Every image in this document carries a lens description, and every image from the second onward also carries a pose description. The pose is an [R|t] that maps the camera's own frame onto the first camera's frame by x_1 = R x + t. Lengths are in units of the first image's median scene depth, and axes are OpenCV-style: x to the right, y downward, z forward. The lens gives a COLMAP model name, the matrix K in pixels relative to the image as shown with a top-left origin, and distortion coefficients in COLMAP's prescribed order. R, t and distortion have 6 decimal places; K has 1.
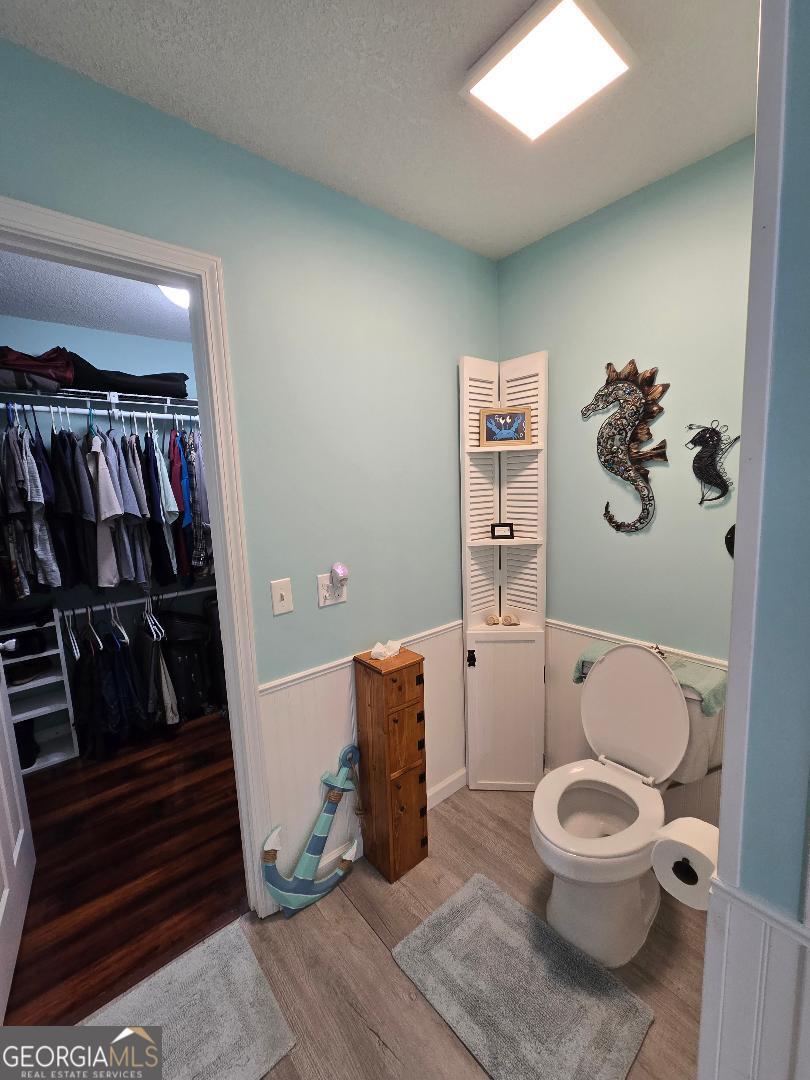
lens RADIAL K [[432.8, 0, 402.6], [0, 432.8, 539.5], [0, 0, 1]] dist [0.001821, -0.003826]
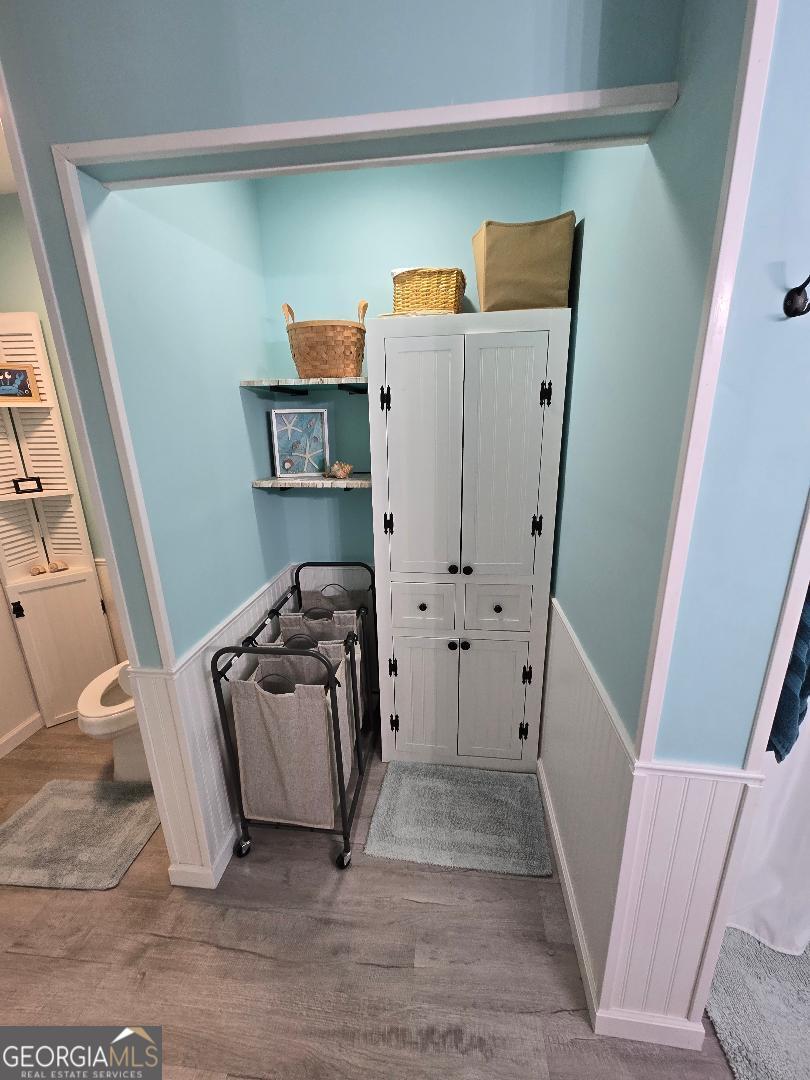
lens RADIAL K [[432.8, 0, 404.8], [0, 432.8, 543.0], [0, 0, 1]] dist [0.001821, -0.003826]
pose [[0.719296, -0.169207, 0.673782, 0.281920], [0.085482, 0.984071, 0.155874, 0.059293], [-0.689424, -0.054523, 0.722303, -0.706214]]
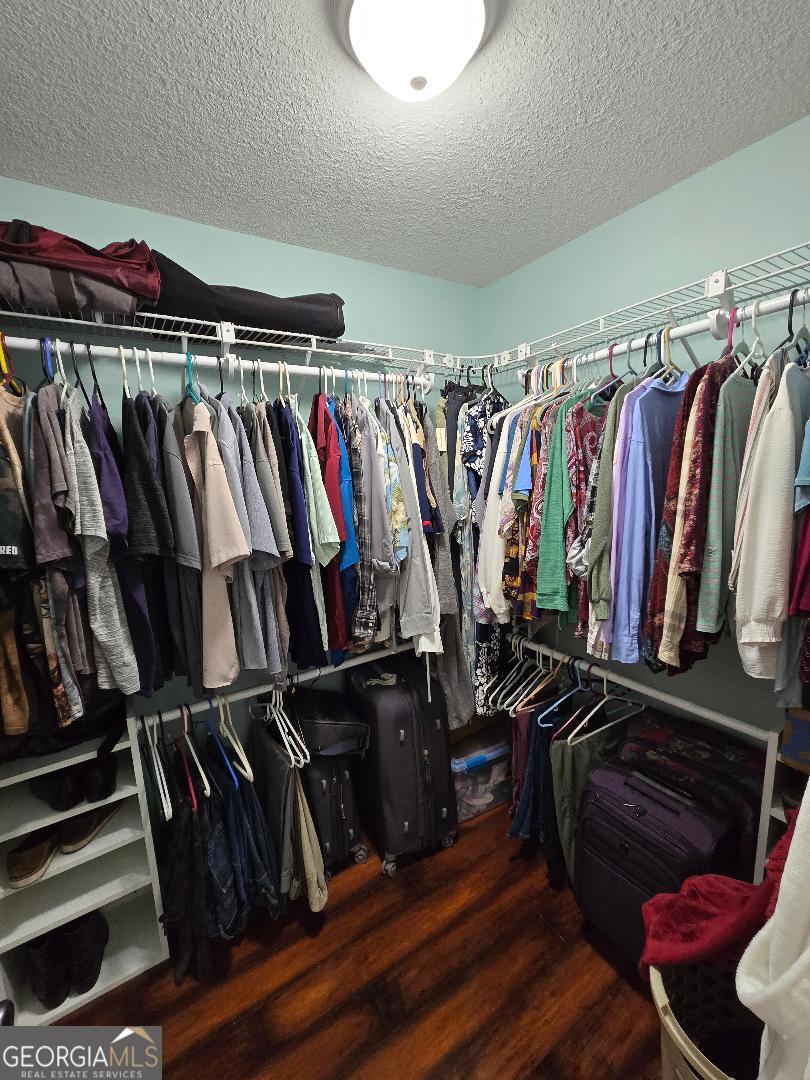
lens RADIAL K [[432.8, 0, 404.1], [0, 432.8, 538.0], [0, 0, 1]] dist [0.001821, -0.003826]
pose [[0.992116, 0.016196, -0.124273, -0.373207], [-0.013125, 0.999589, 0.025489, -0.086178], [0.124635, -0.023657, 0.991921, 0.478032]]
